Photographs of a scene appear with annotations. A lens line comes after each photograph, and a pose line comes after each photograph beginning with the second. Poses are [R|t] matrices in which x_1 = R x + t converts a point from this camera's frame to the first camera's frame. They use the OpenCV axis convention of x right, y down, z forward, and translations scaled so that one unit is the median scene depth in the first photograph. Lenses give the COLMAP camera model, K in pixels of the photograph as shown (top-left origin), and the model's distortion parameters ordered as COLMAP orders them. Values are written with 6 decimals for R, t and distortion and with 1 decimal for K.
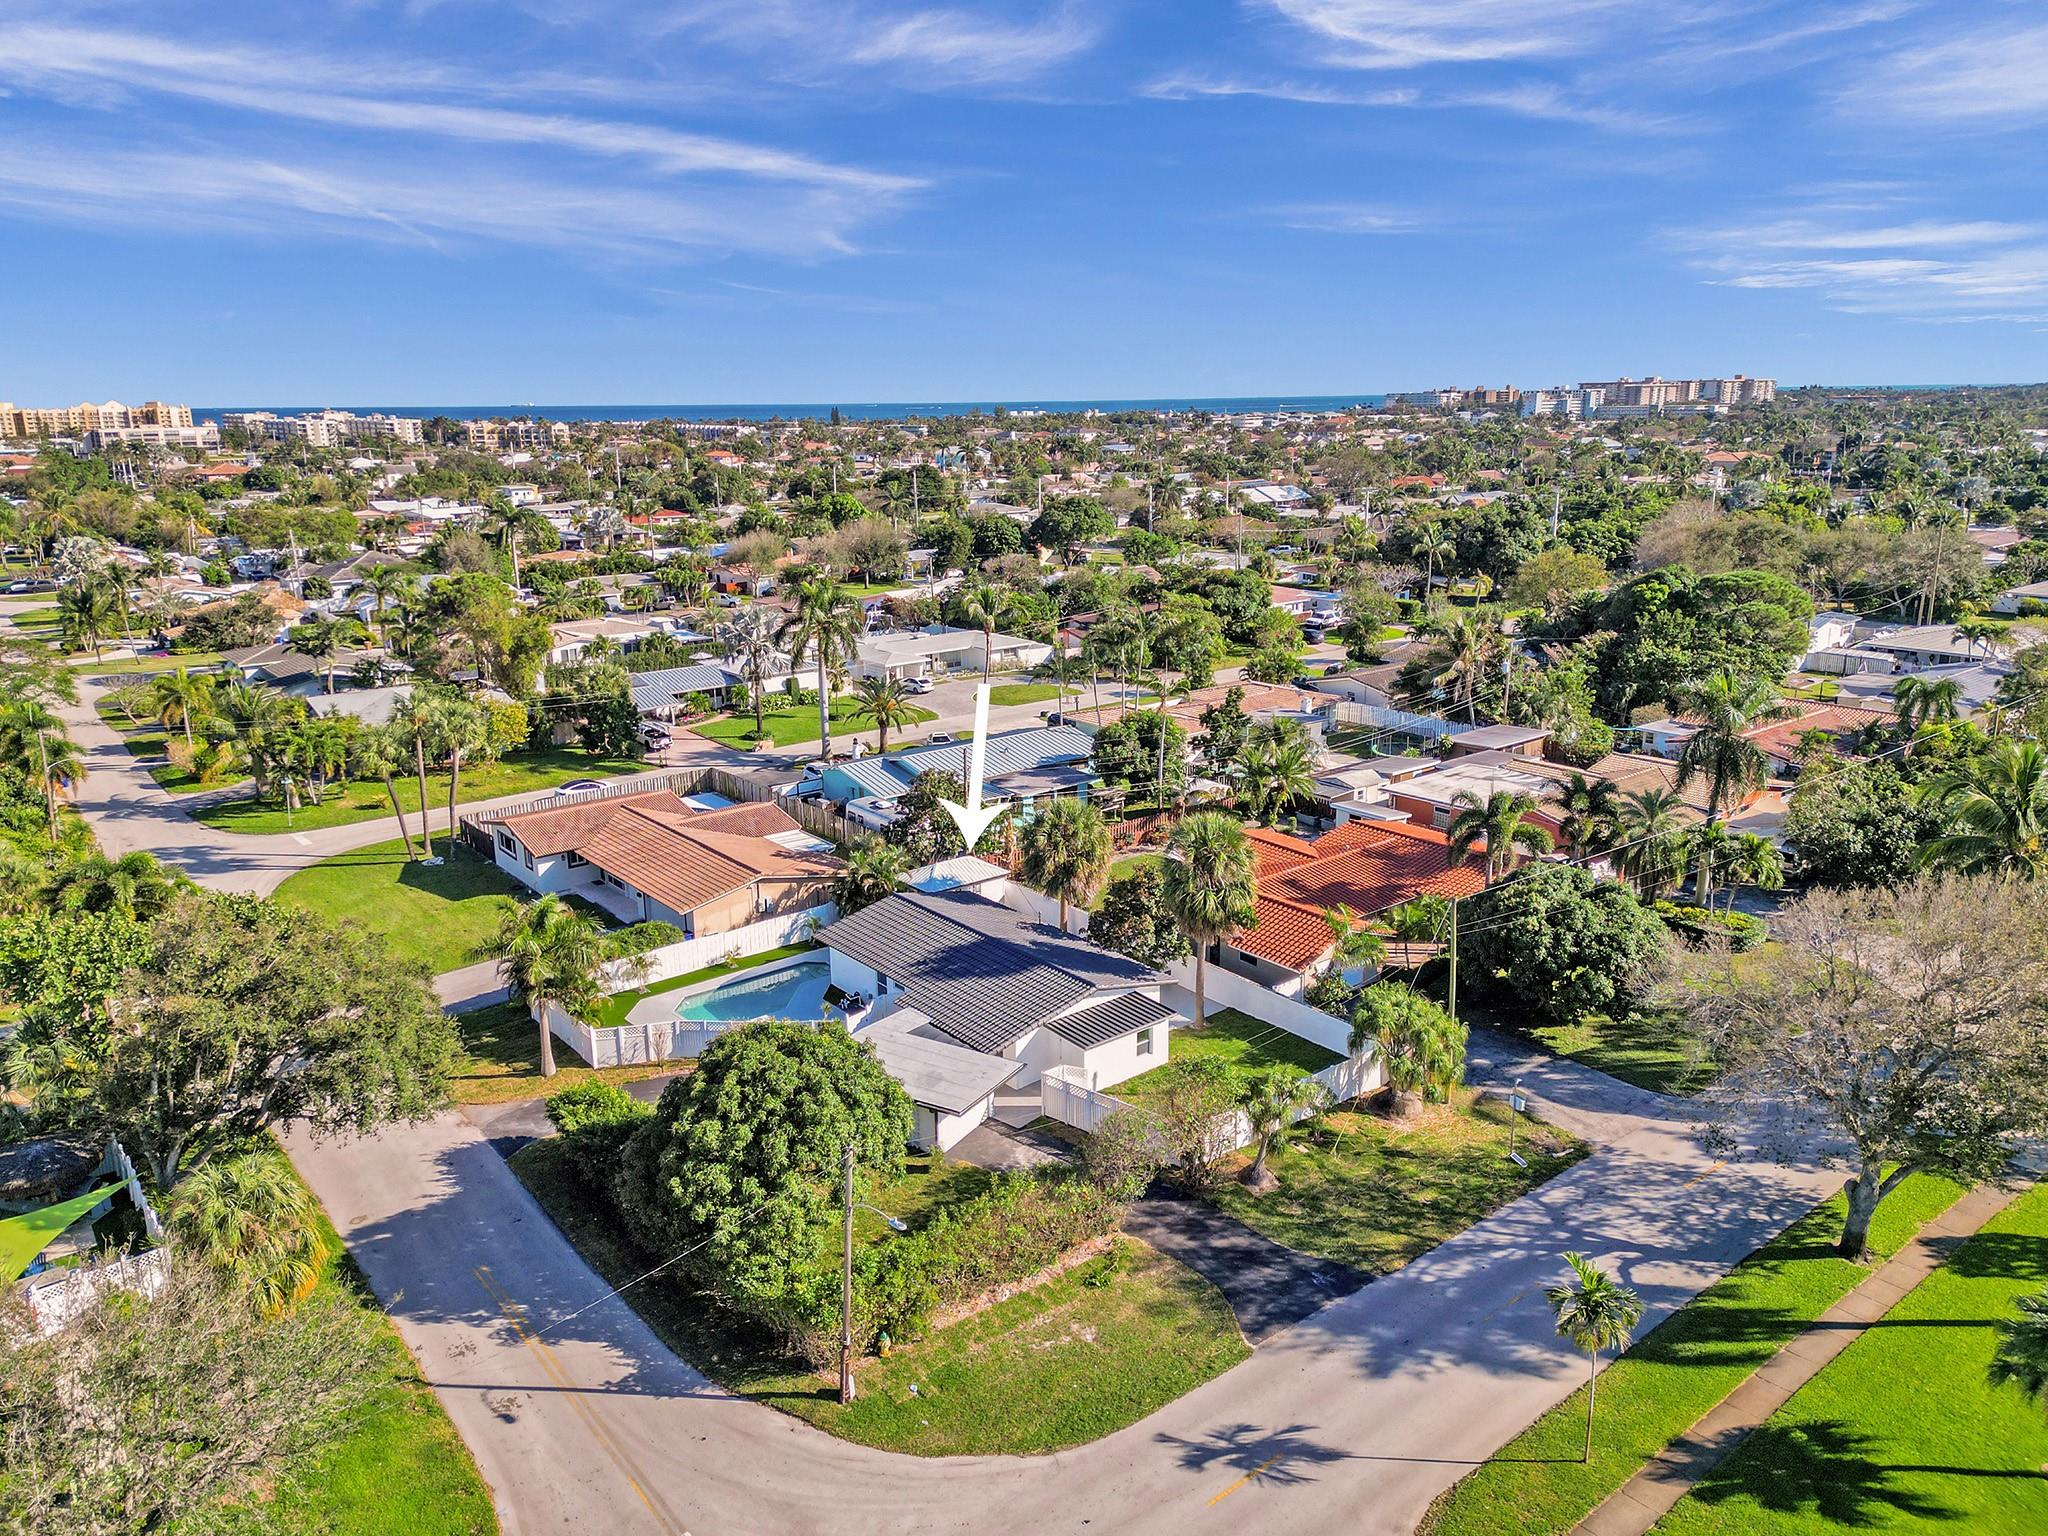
lens RADIAL K [[1421.0, 0, 1018.9], [0, 1421.0, 788.5], [0, 0, 1]] dist [0.086766, -0.090120]
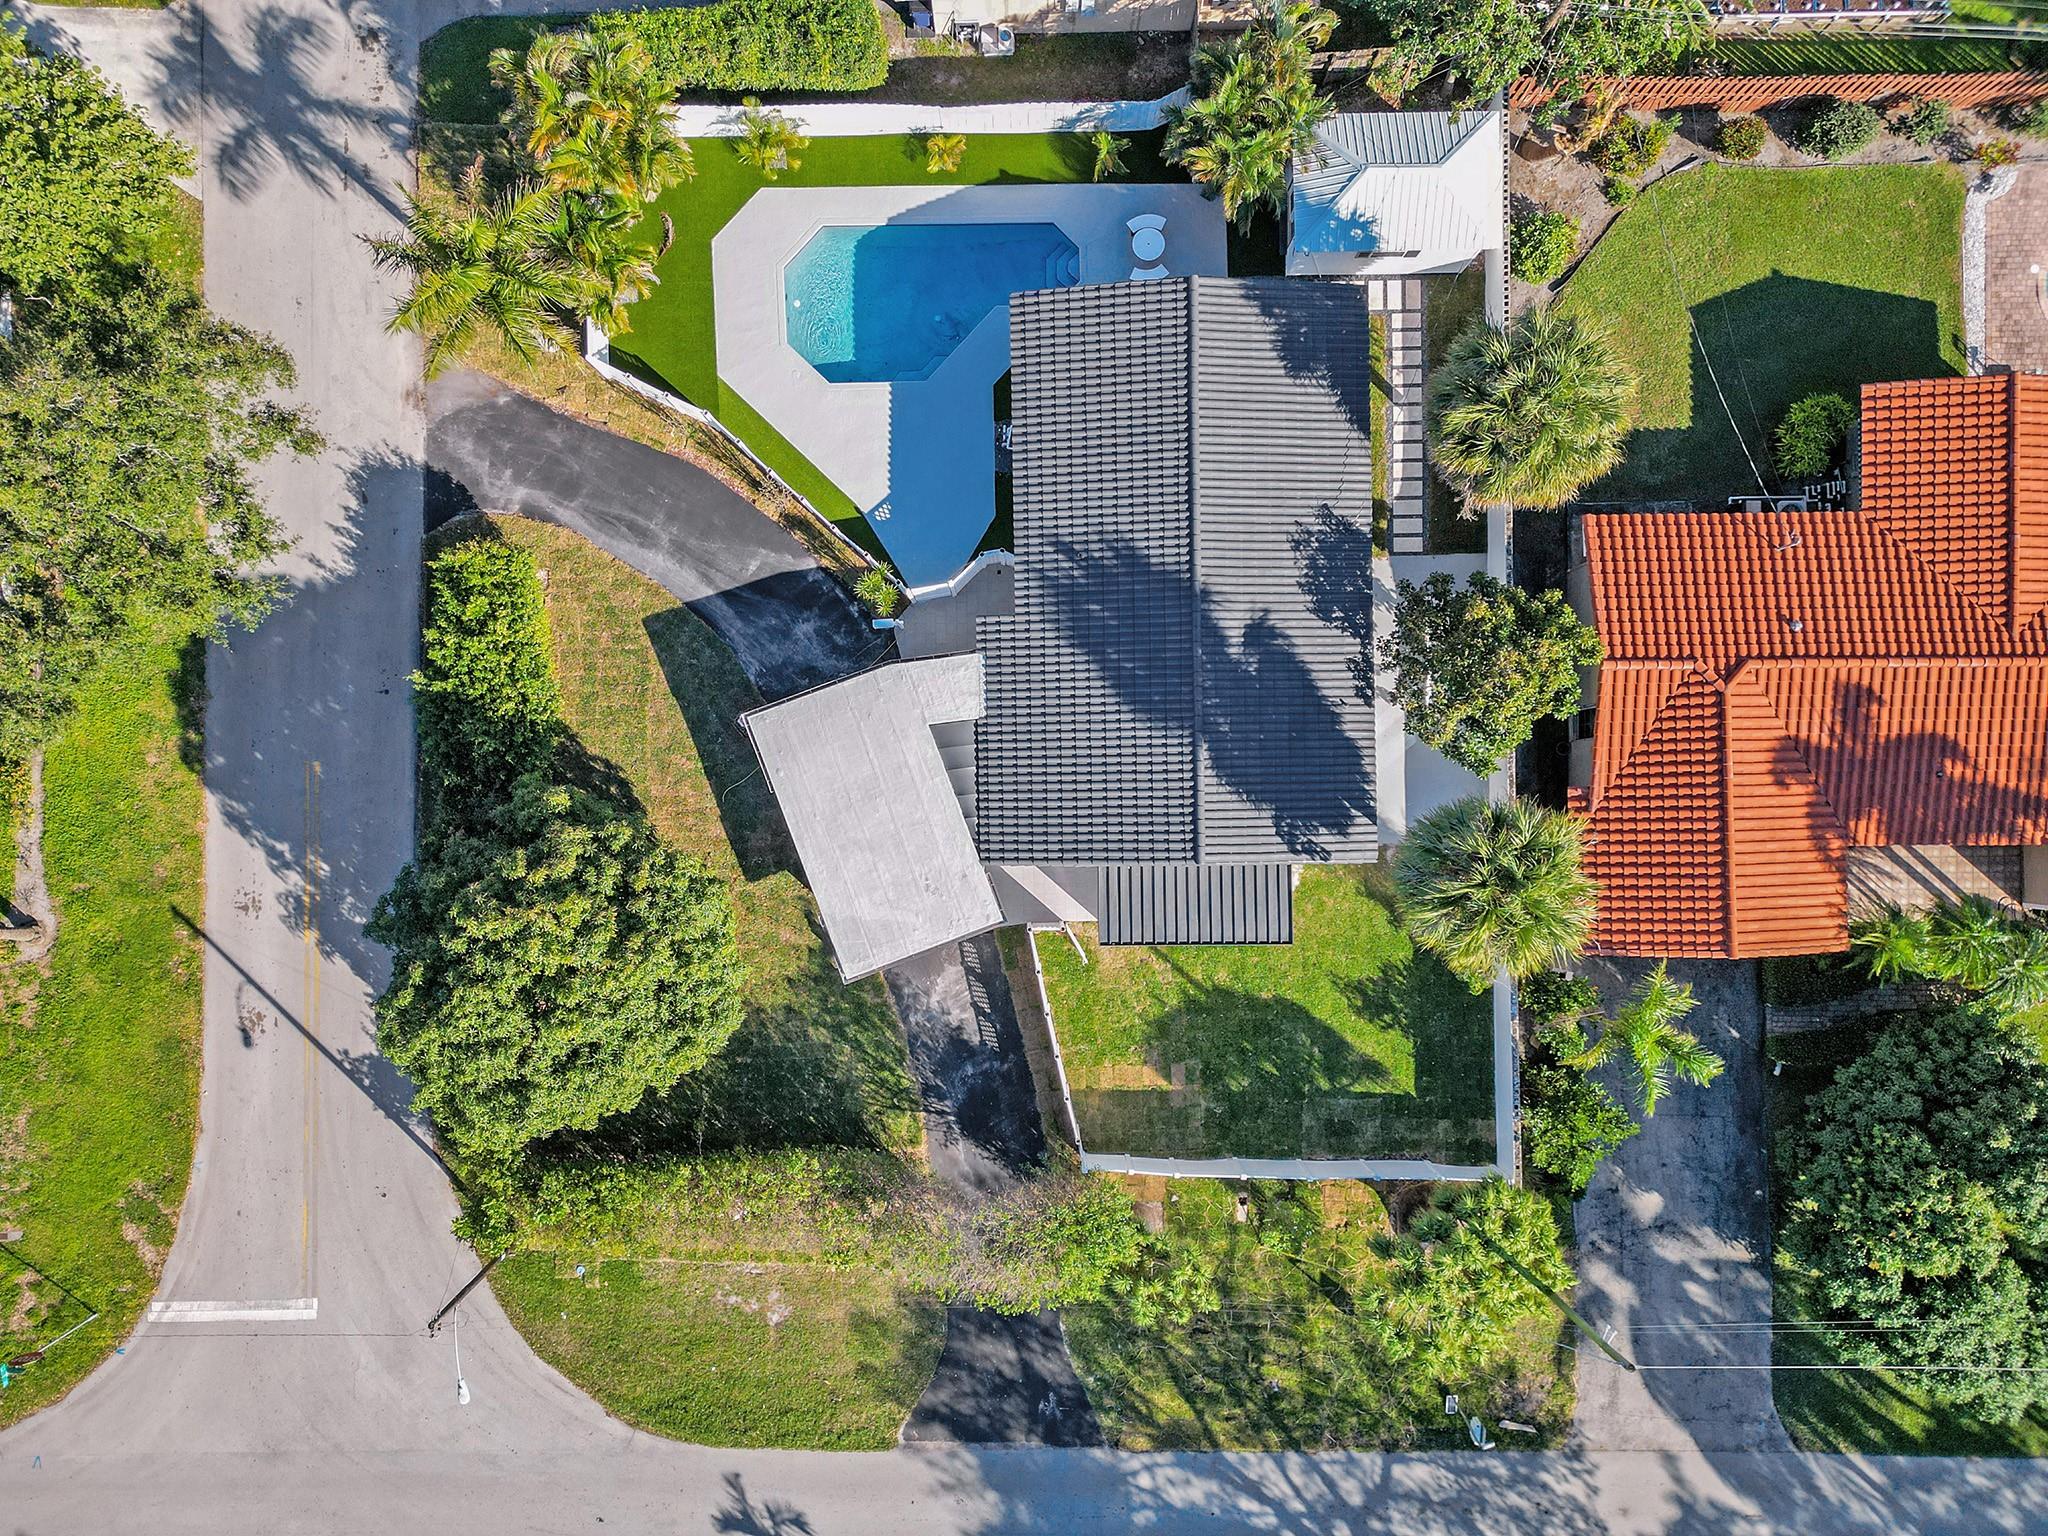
lens RADIAL K [[1428.1, 0, 1019.7], [0, 1428.1, 774.0], [0, 0, 1]] dist [0.083420, -0.081987]
pose [[0.788458, 0.615086, 0.001624, -0.023235], [-0.171169, 0.216878, 0.961075, -0.326433], [0.590791, -0.758046, 0.276283, 0.580409]]
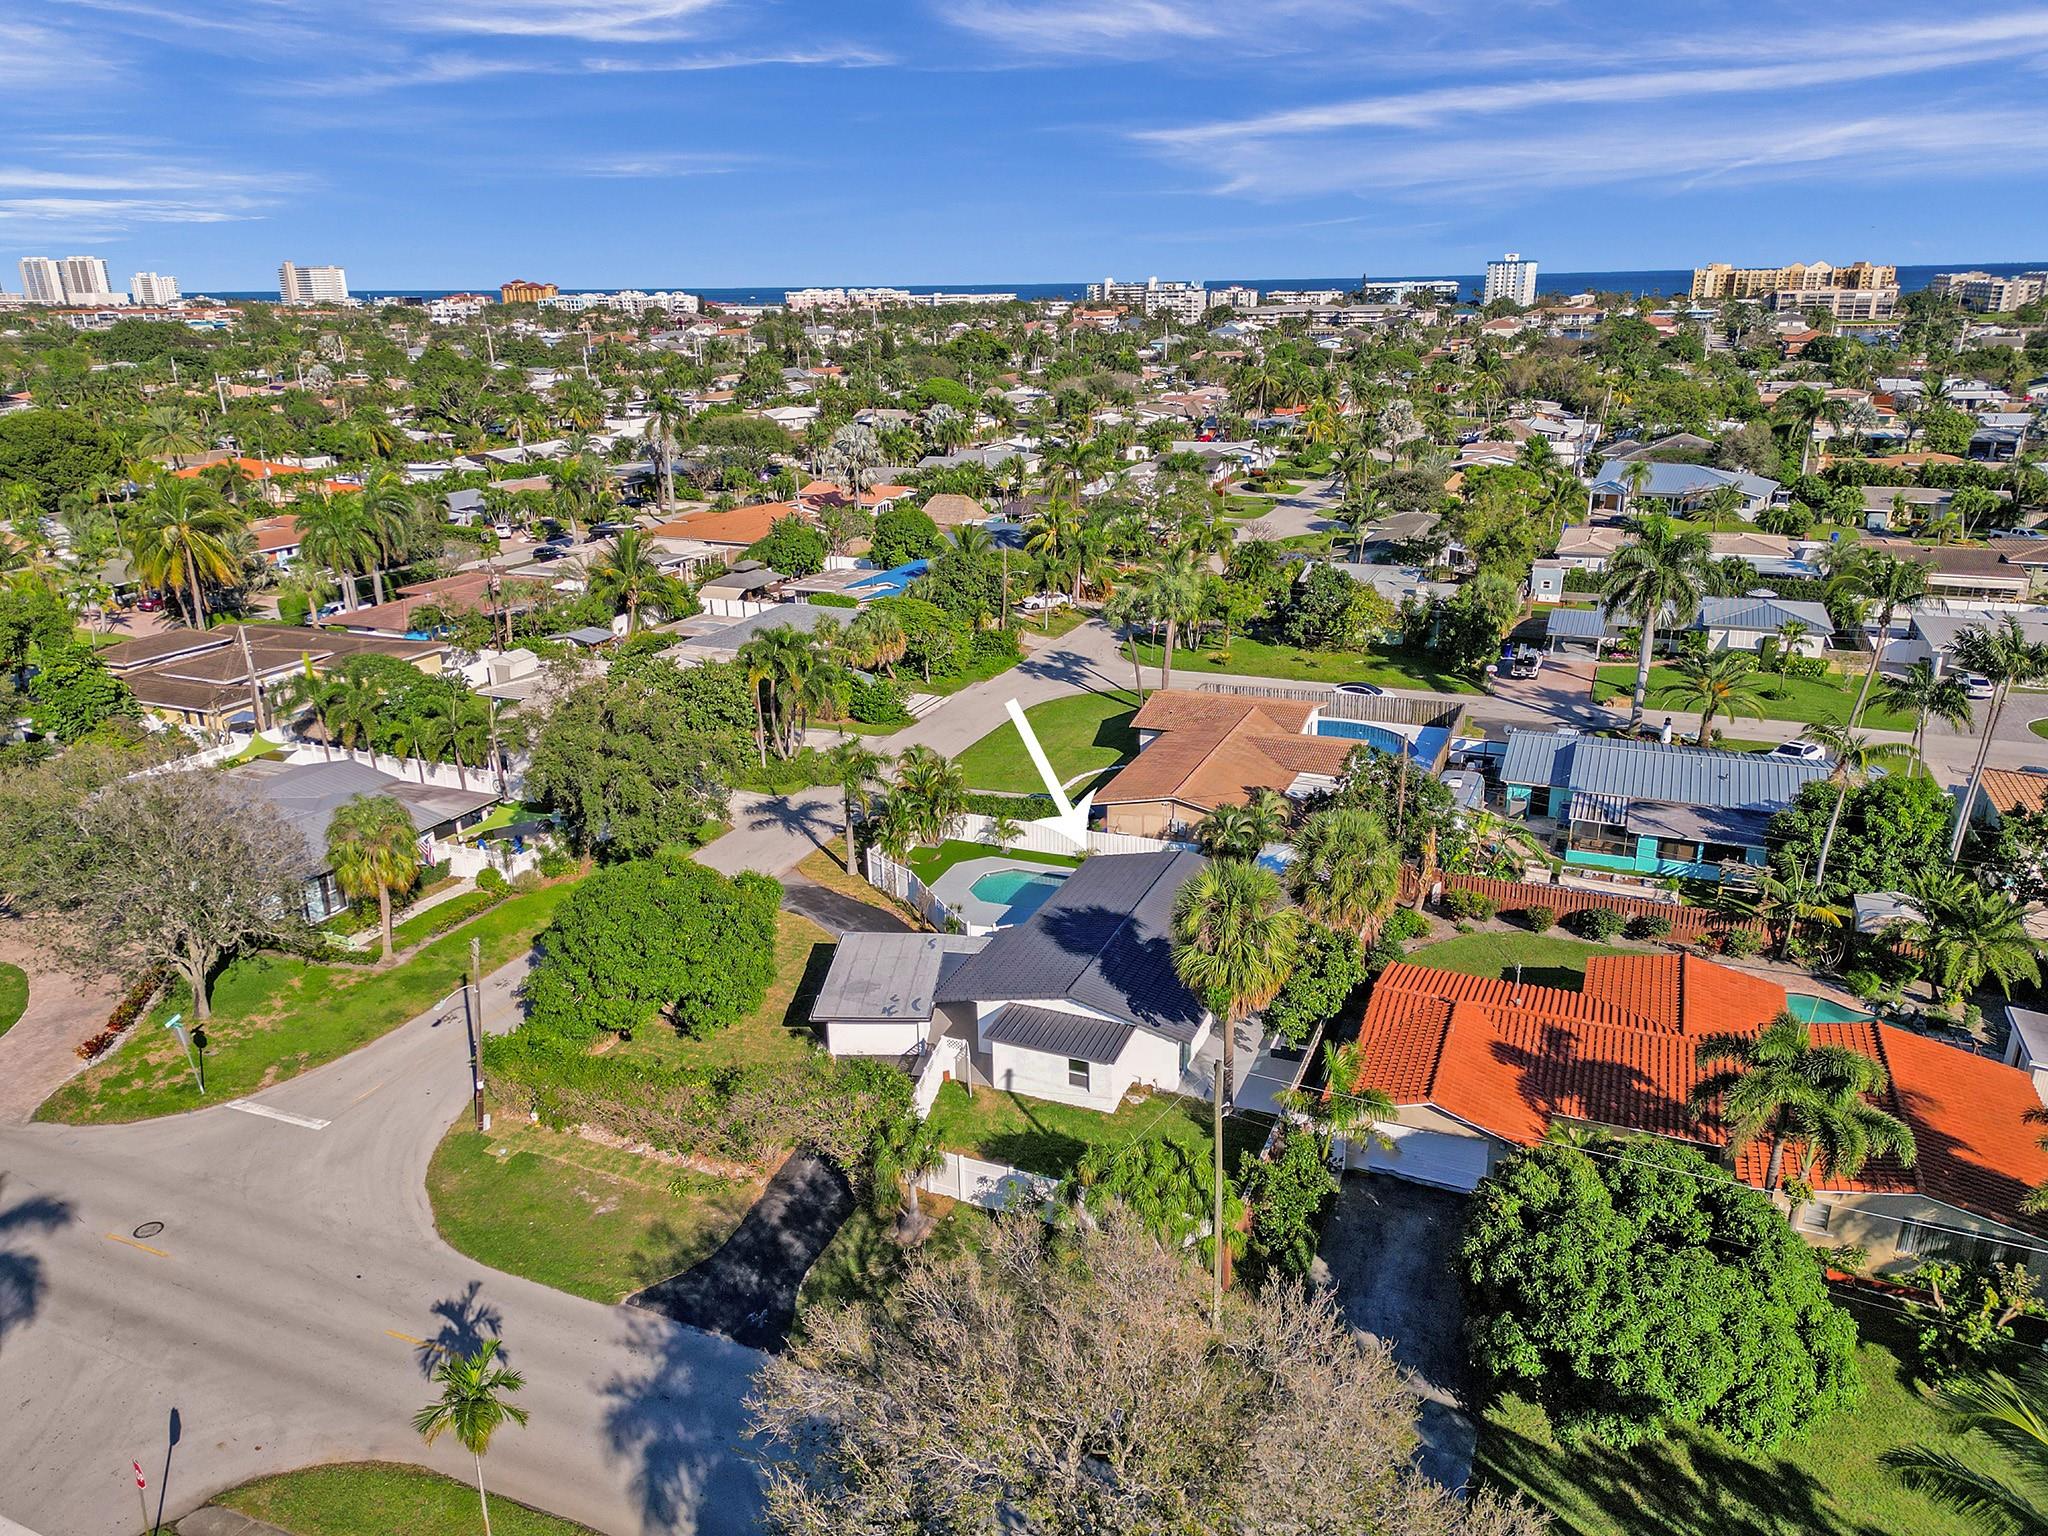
lens RADIAL K [[1421.0, 0, 1018.9], [0, 1421.0, 788.5], [0, 0, 1]] dist [0.086766, -0.090120]
pose [[0.477244, 0.301101, -0.825576, 0.531365], [-0.225390, 0.949982, 0.216181, -0.122117], [0.849375, 0.082905, 0.521238, 0.354077]]
